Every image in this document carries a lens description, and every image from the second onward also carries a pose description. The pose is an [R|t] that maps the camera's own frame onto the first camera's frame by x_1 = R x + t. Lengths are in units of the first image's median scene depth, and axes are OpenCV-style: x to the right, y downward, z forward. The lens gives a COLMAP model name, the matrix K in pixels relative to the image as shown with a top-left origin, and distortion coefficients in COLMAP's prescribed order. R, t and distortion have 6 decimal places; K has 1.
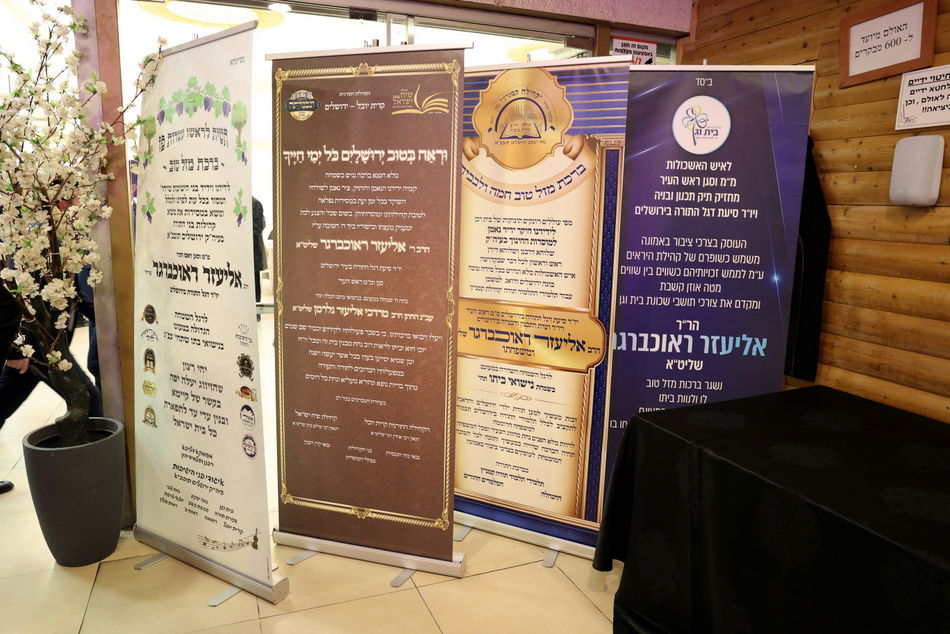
lens RADIAL K [[661.6, 0, 471.6], [0, 661.6, 312.5], [0, 0, 1]] dist [-0.069599, 0.034074]
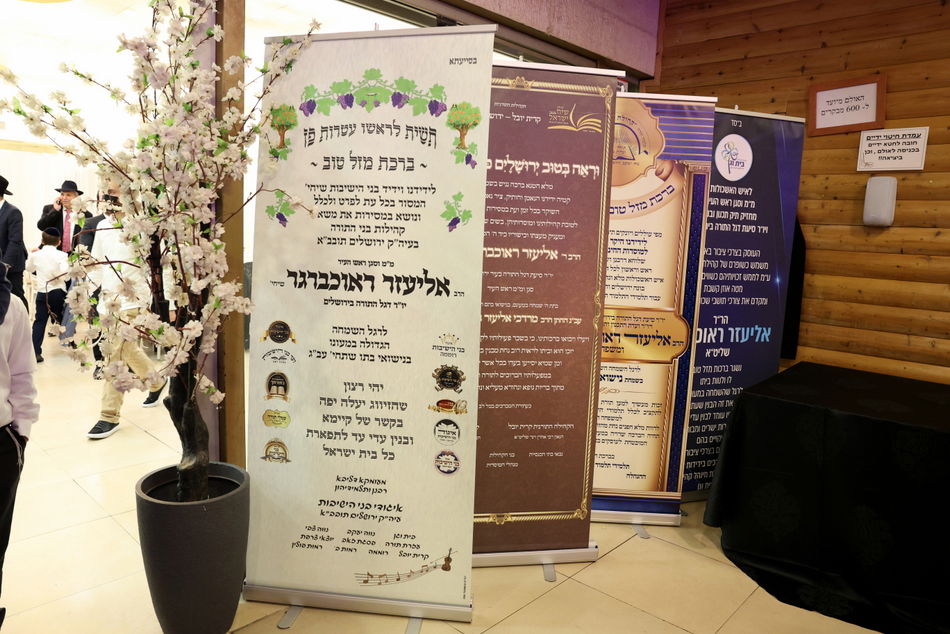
lens RADIAL K [[661.6, 0, 469.4], [0, 661.6, 314.4], [0, 0, 1]] dist [-0.069599, 0.034074]
pose [[0.901923, -0.037082, 0.430302, -0.665201], [0.046455, 0.998857, -0.011292, 0.001544], [-0.429391, 0.030174, 0.902614, 0.106668]]
